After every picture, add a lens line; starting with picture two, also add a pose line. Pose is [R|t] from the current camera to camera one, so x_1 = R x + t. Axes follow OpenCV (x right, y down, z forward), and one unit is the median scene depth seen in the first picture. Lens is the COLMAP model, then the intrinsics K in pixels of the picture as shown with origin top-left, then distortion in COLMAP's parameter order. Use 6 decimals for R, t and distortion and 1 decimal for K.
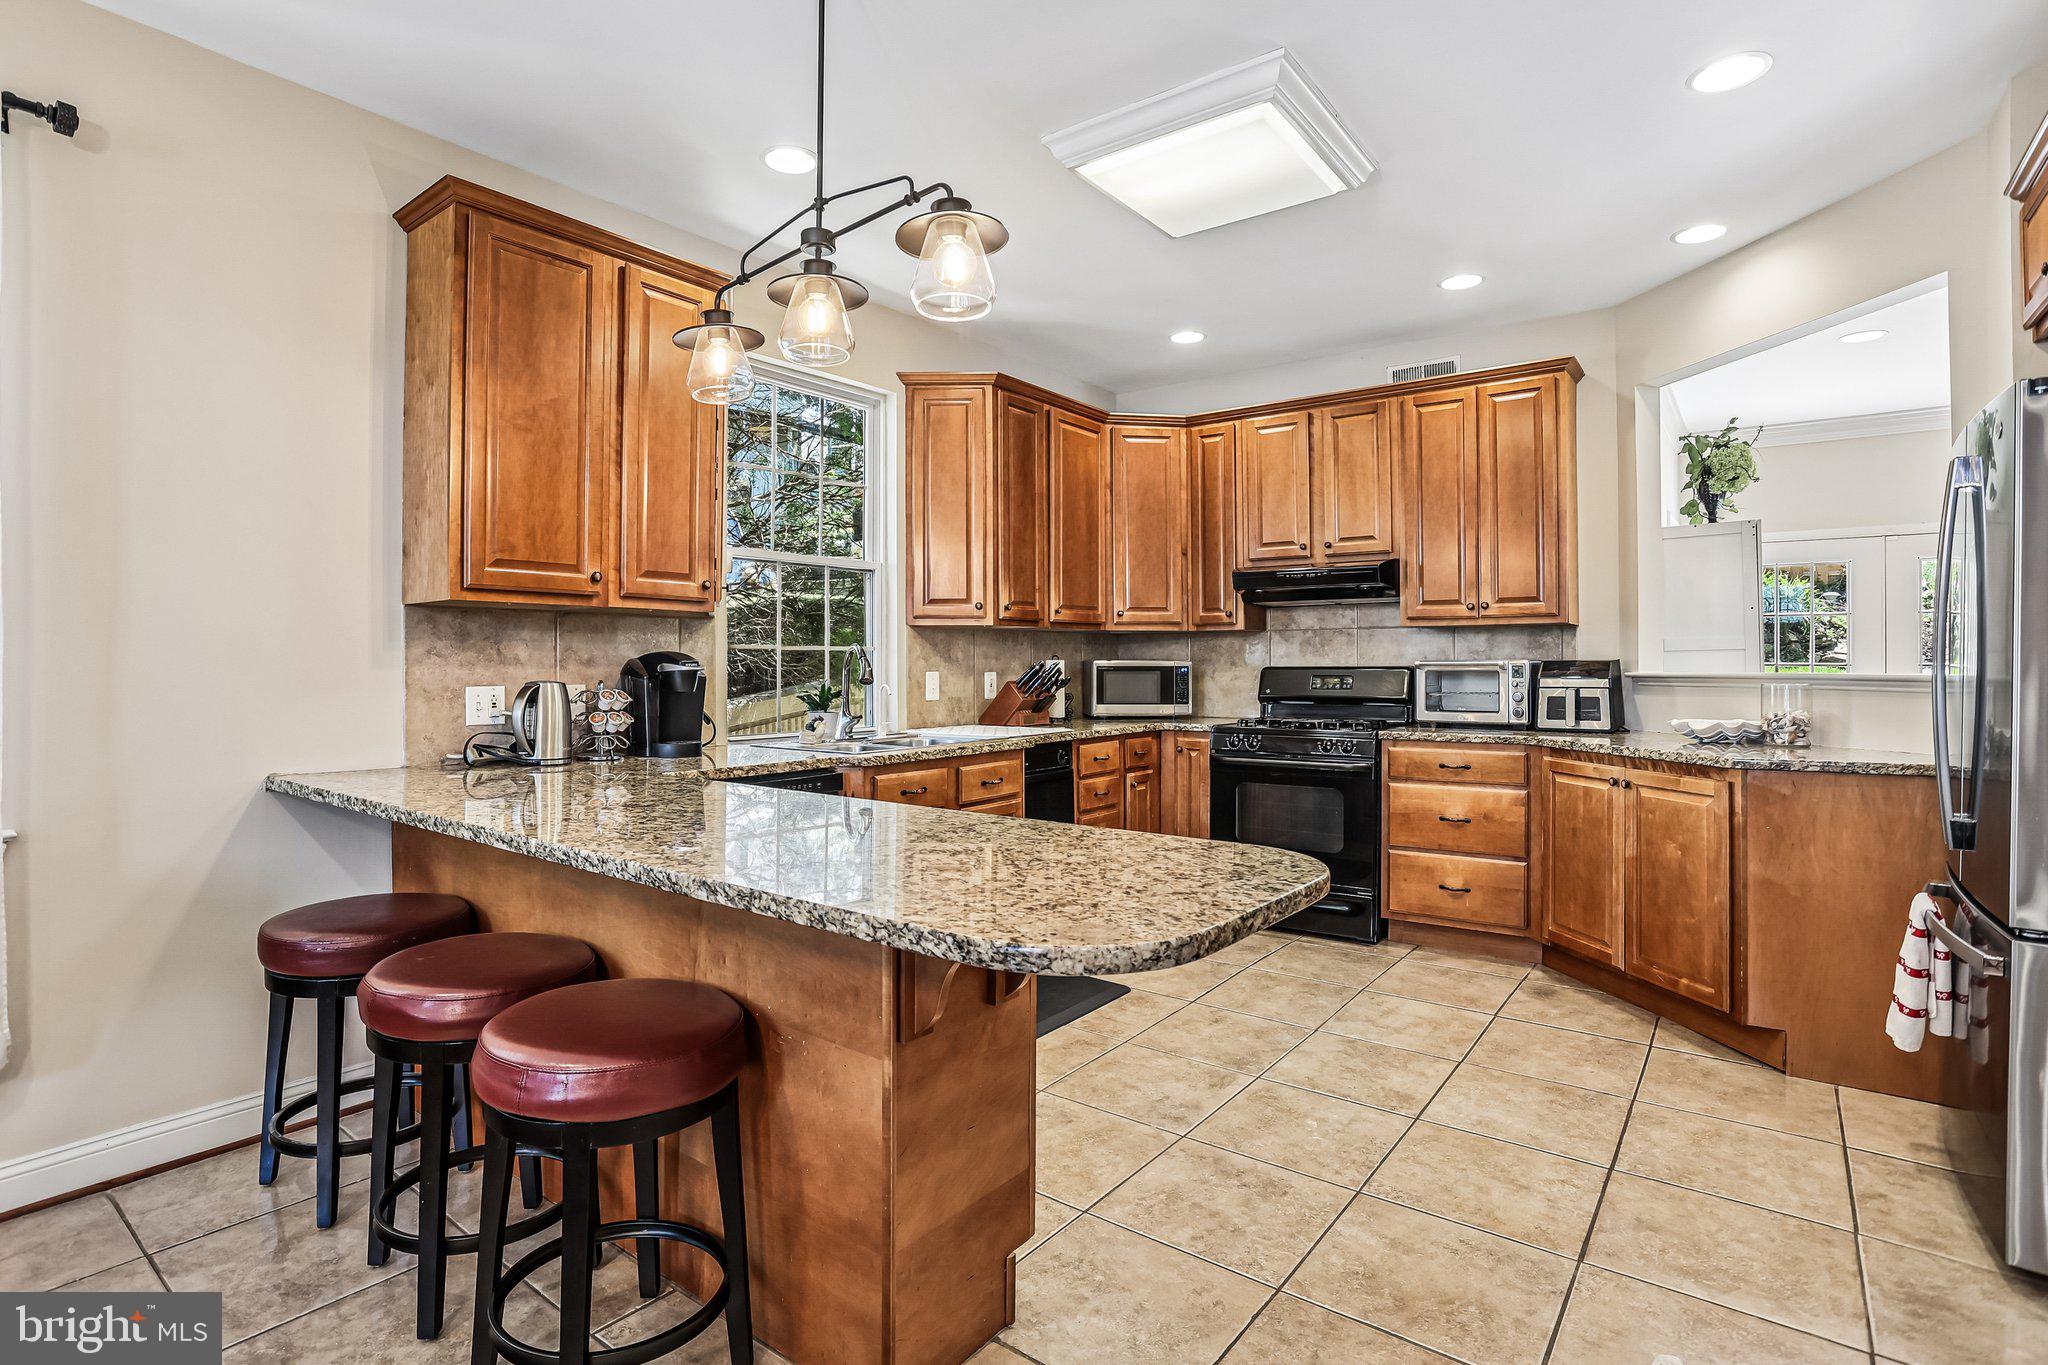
lens RADIAL K [[1022.5, 0, 1017.0], [0, 1022.5, 655.0], [0, 0, 1]] dist [-0.047501, 0.018045]
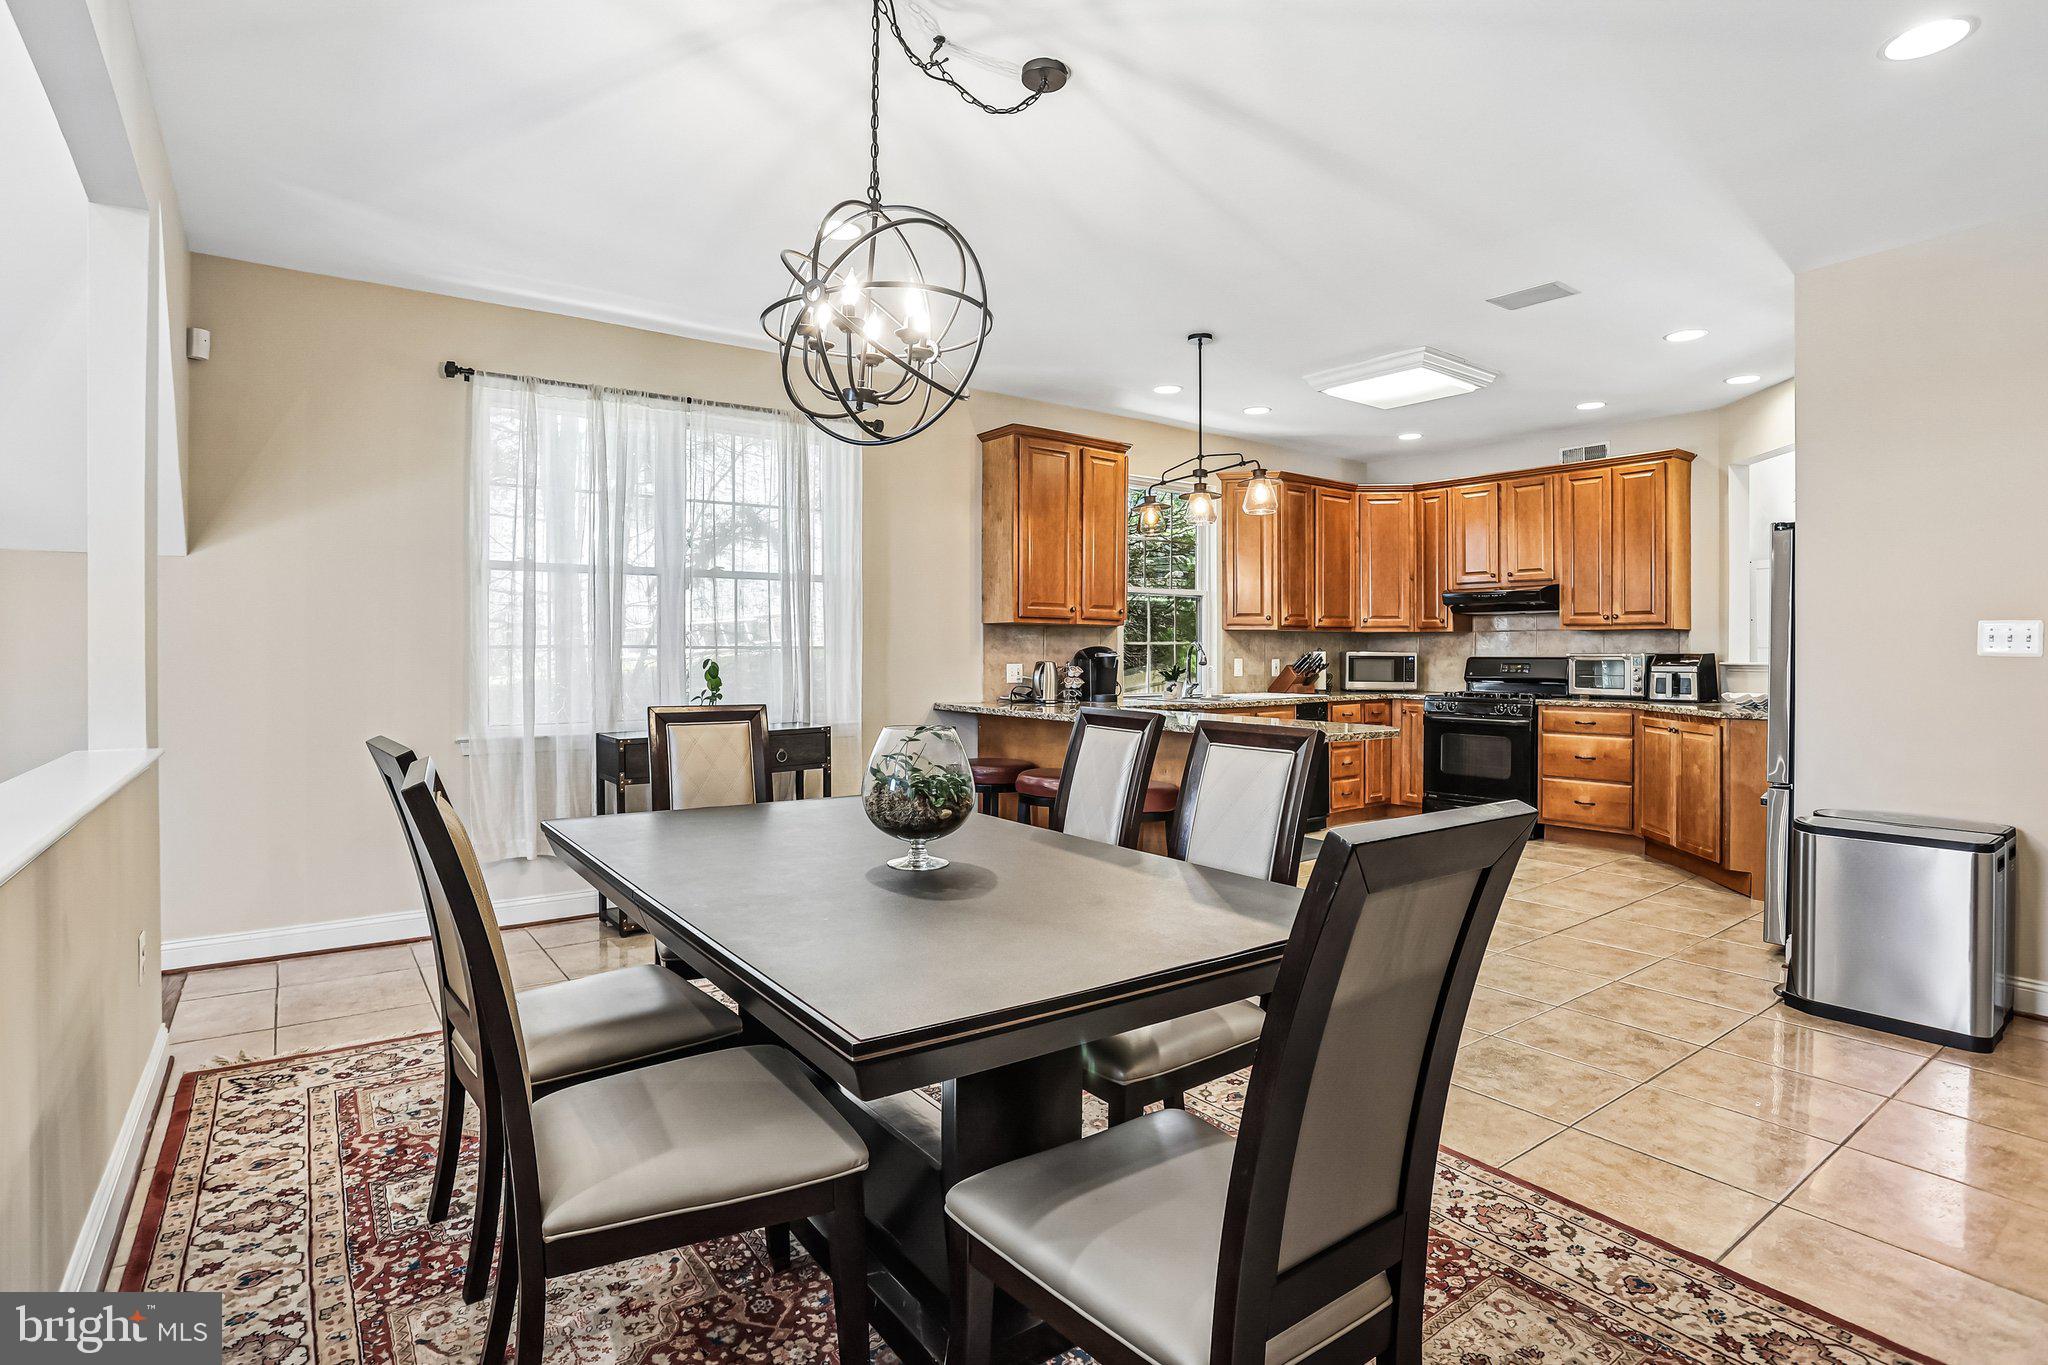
lens RADIAL K [[1022.5, 0, 1022.8], [0, 1022.5, 644.1], [0, 0, 1]] dist [-0.047501, 0.018045]
pose [[0.963965, 0.003779, -0.266003, 0.019439], [-0.003542, 0.999993, 0.001371, -0.008123], [0.266006, -0.000379, 0.963971, -0.711017]]
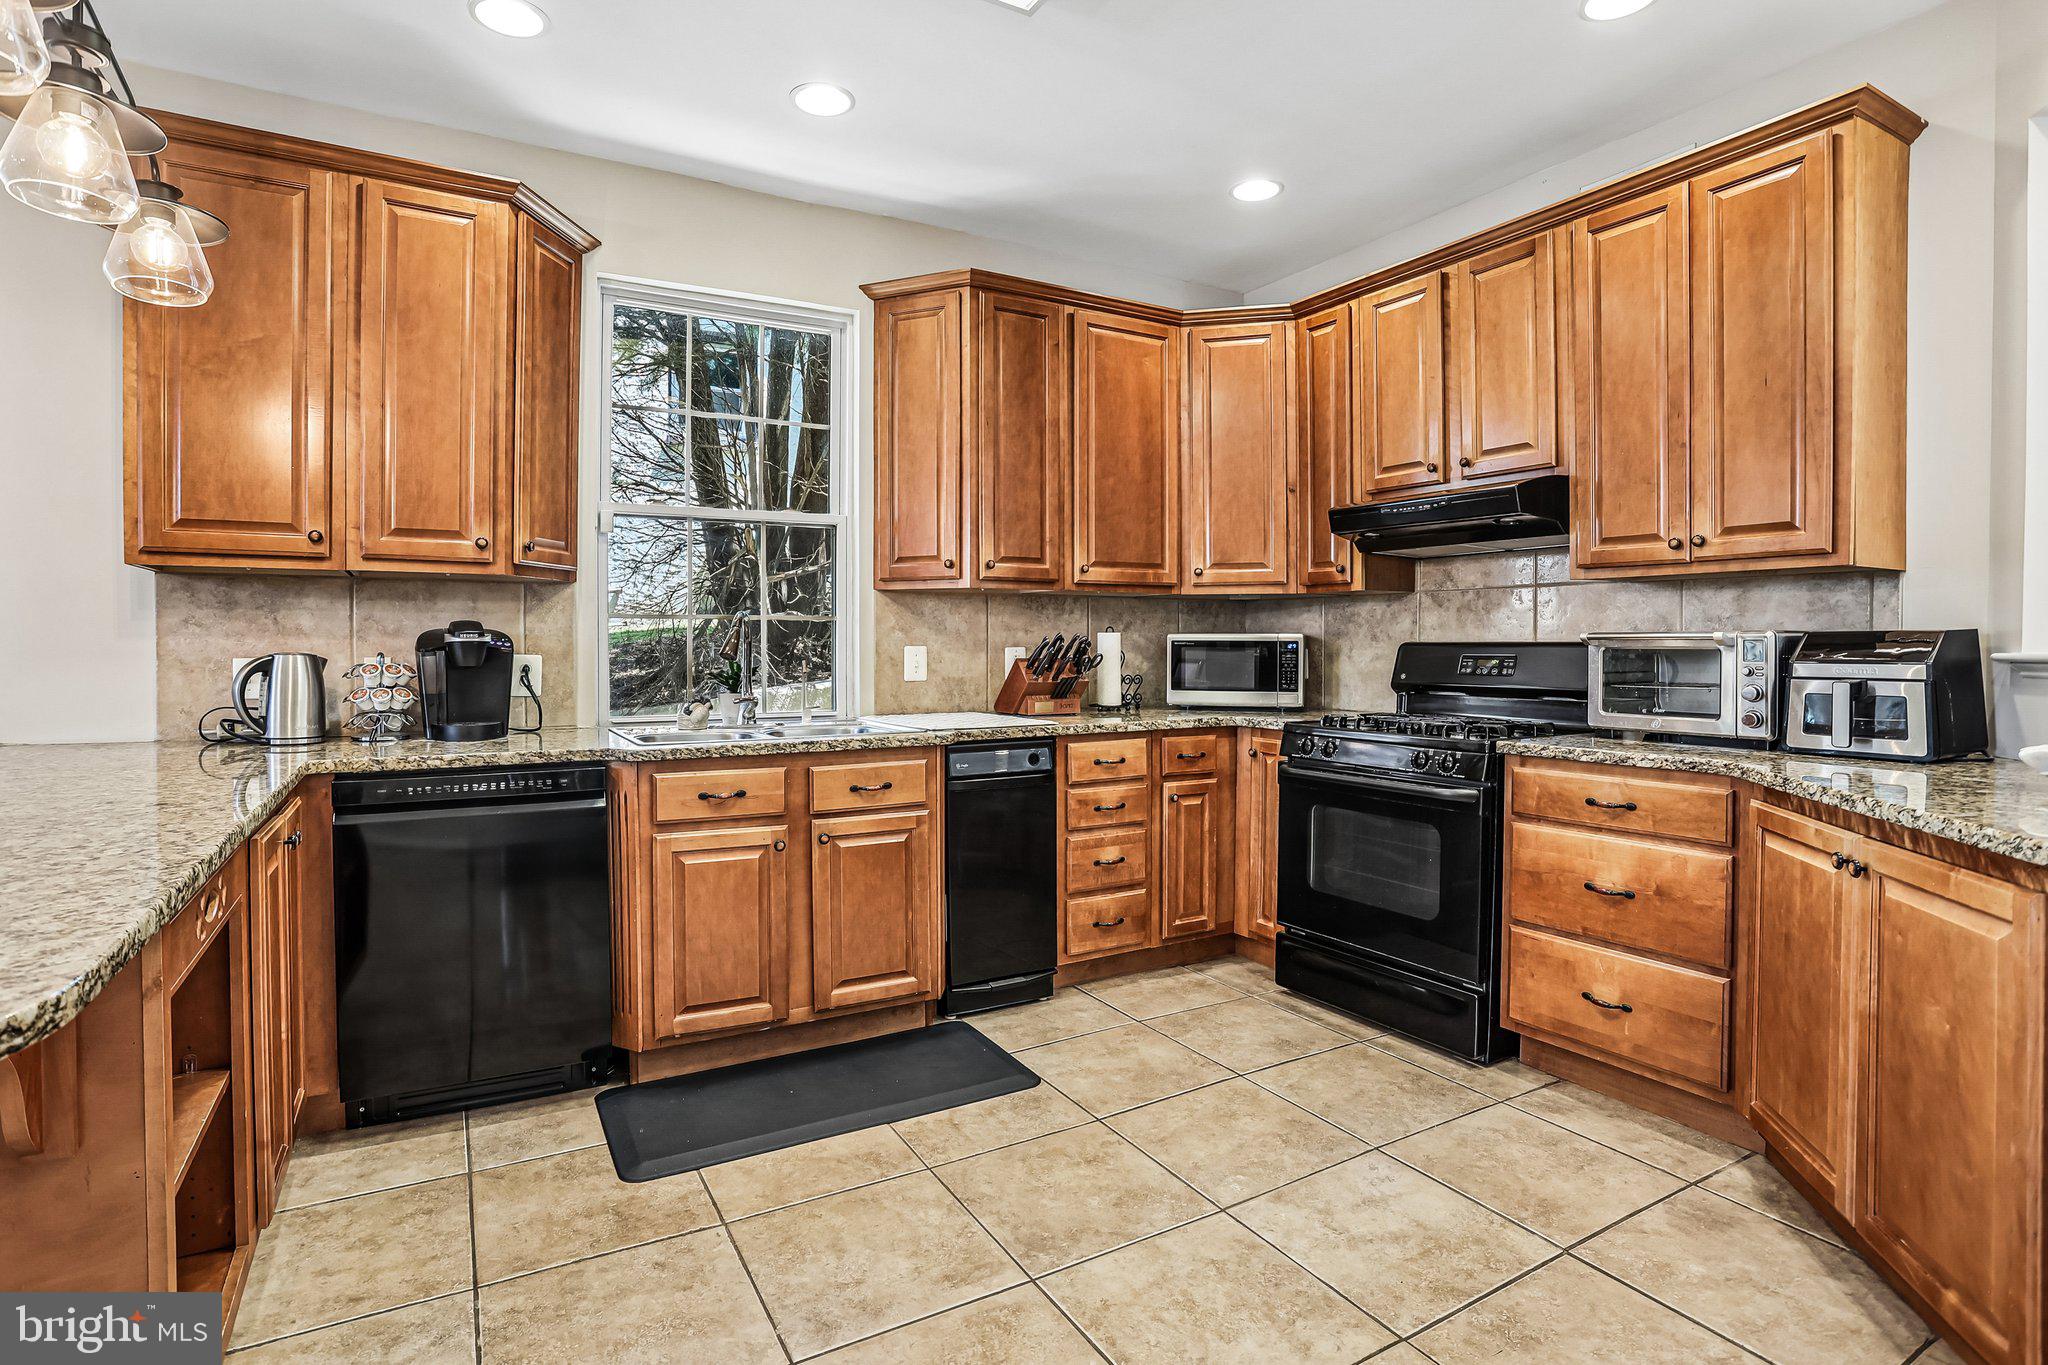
lens RADIAL K [[1022.5, 0, 986.2], [0, 1022.5, 651.1], [0, 0, 1]] dist [-0.047501, 0.018045]
pose [[0.915553, 0.006659, -0.402143, 0.340021], [0.000891, 0.999827, 0.018583, 0.005779], [0.402197, -0.017372, 0.915388, 0.302276]]
